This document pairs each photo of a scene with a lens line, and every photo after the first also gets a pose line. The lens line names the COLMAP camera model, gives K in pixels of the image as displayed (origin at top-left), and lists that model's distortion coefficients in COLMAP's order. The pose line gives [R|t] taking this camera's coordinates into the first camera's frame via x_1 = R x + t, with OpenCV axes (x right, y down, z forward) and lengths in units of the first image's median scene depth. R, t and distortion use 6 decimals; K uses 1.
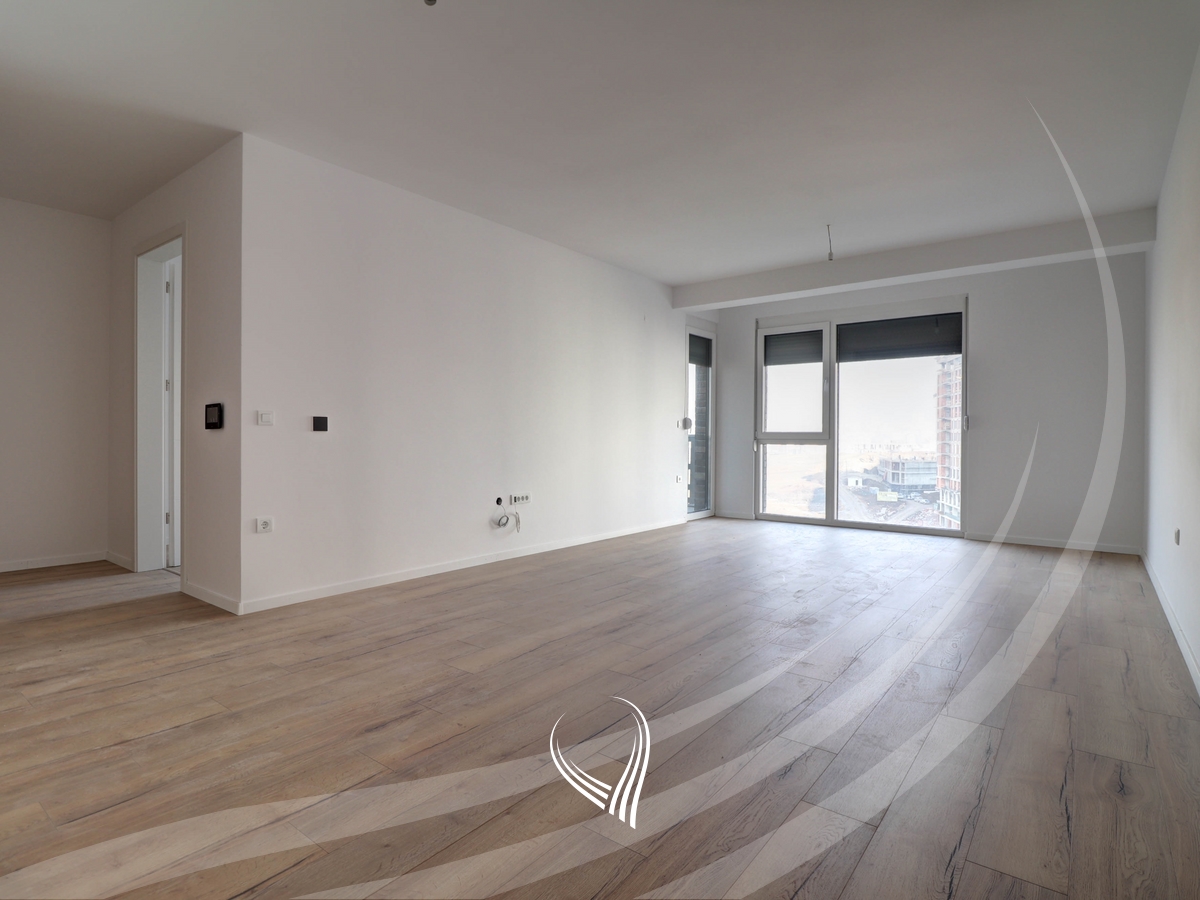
lens RADIAL K [[644.5, 0, 604.9], [0, 644.5, 450.8], [0, 0, 1]] dist [0.027081, -0.001288]
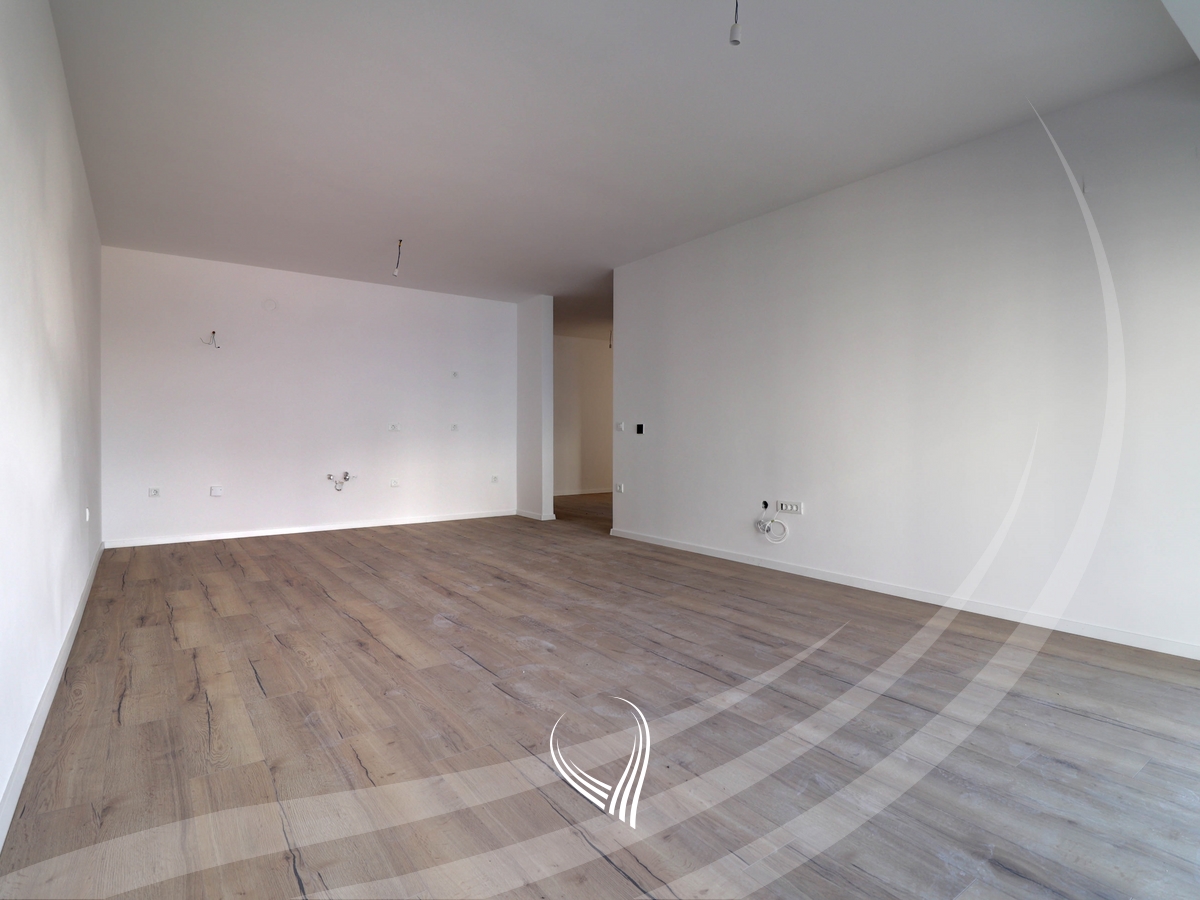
lens RADIAL K [[644.5, 0, 609.5], [0, 644.5, 447.6], [0, 0, 1]] dist [0.027081, -0.001288]
pose [[-0.307256, 0.009508, -0.951579, 1.232339], [-0.026120, 0.999489, 0.018420, -0.027036], [0.951268, 0.030515, -0.306851, 1.621754]]
